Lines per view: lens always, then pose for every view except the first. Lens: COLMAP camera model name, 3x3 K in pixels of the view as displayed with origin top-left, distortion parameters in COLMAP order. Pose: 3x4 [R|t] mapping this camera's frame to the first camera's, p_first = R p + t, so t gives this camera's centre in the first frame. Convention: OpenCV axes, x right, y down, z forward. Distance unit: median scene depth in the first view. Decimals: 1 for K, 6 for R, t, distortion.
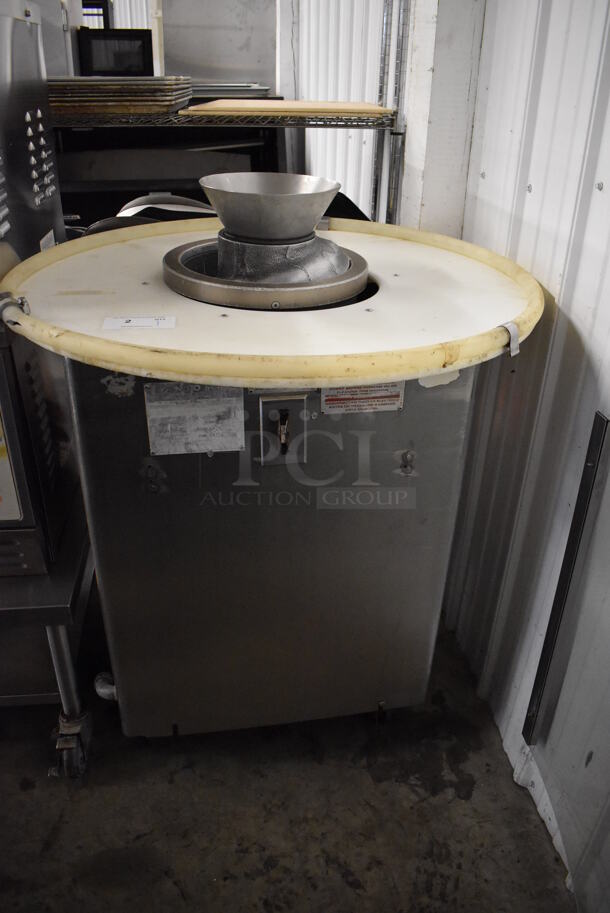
lens RADIAL K [[702.2, 0, 303.7], [0, 702.2, 456.1], [0, 0, 1]] dist [-0.093895, 0.006305]
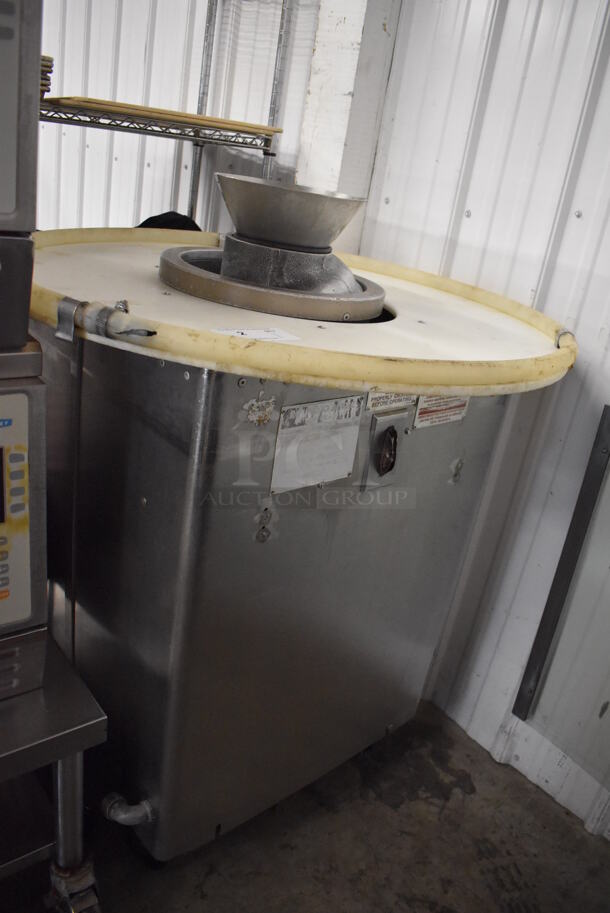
lens RADIAL K [[702.2, 0, 300.2], [0, 702.2, 456.0], [0, 0, 1]] dist [-0.093895, 0.006305]
pose [[0.848267, -0.106788, 0.518690, -0.554754], [0.135721, 0.990583, -0.018017, -0.024497], [-0.511882, 0.085680, 0.854772, 0.243099]]
